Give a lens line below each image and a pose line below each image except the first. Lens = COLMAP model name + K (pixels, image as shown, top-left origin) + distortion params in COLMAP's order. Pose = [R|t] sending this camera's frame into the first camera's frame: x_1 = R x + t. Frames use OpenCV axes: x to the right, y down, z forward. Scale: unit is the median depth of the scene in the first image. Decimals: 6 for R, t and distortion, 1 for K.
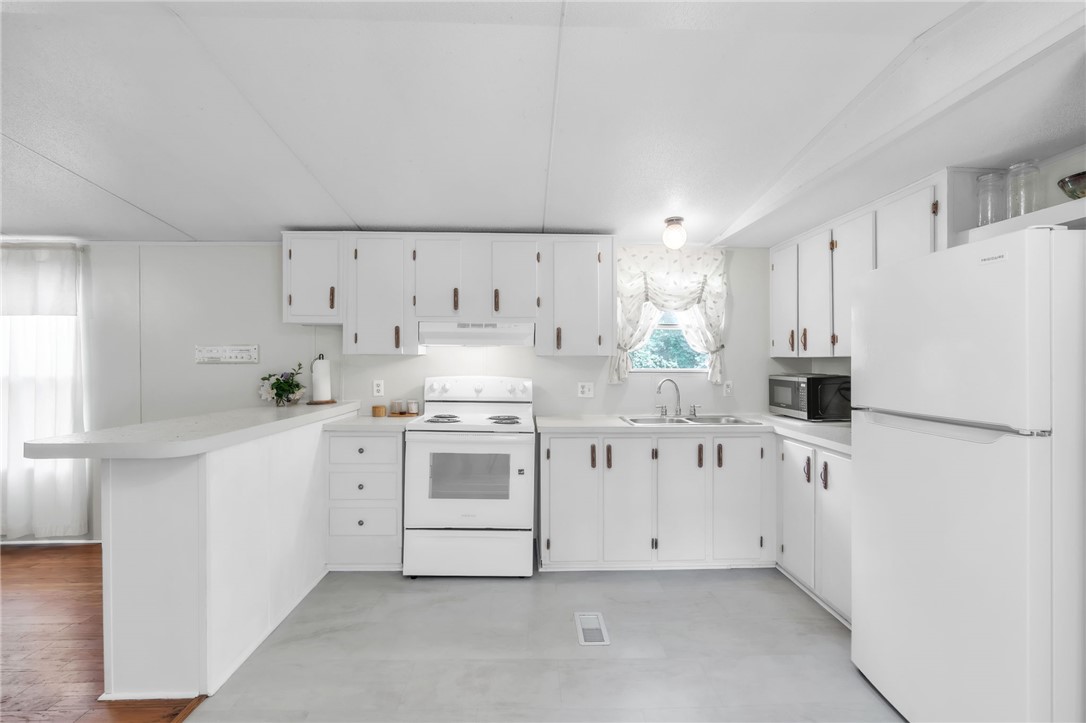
lens RADIAL K [[491.4, 0, 542.6], [0, 491.4, 363.1], [0, 0, 1]] dist [0.000489, 0.000393]
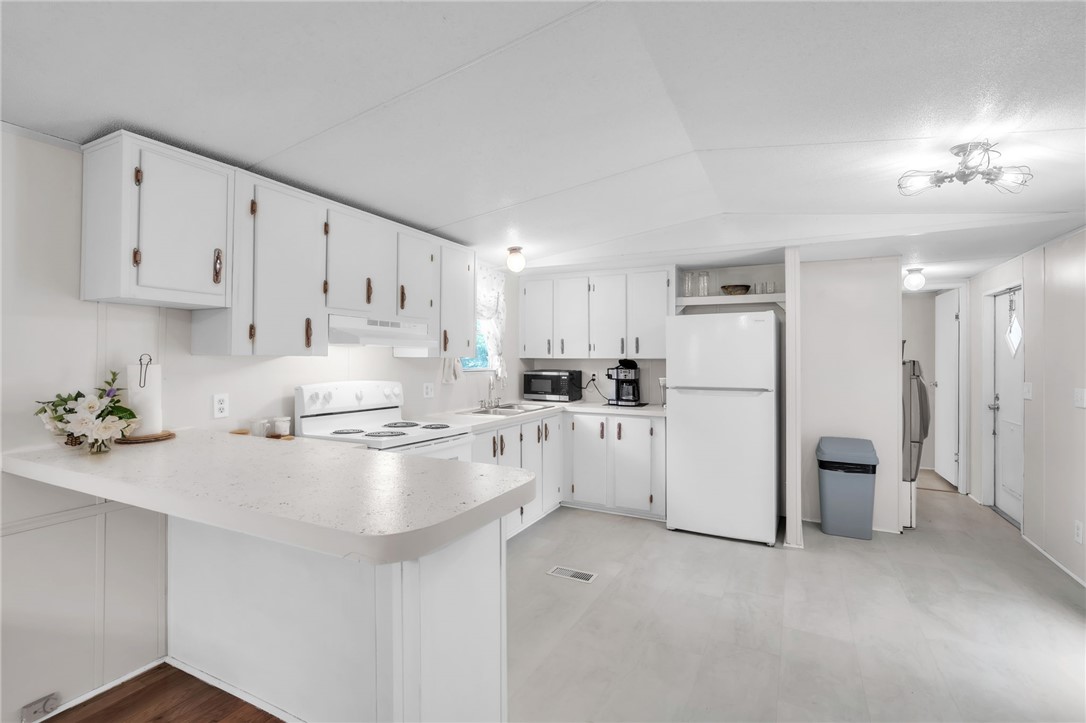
lens RADIAL K [[491.4, 0, 541.1], [0, 491.4, 352.0], [0, 0, 1]] dist [0.000489, 0.000393]
pose [[0.498967, 0.009211, 0.866572, -0.741596], [0.004035, 0.999908, -0.012951, -0.012245], [-0.866612, 0.009959, 0.498883, 0.308104]]
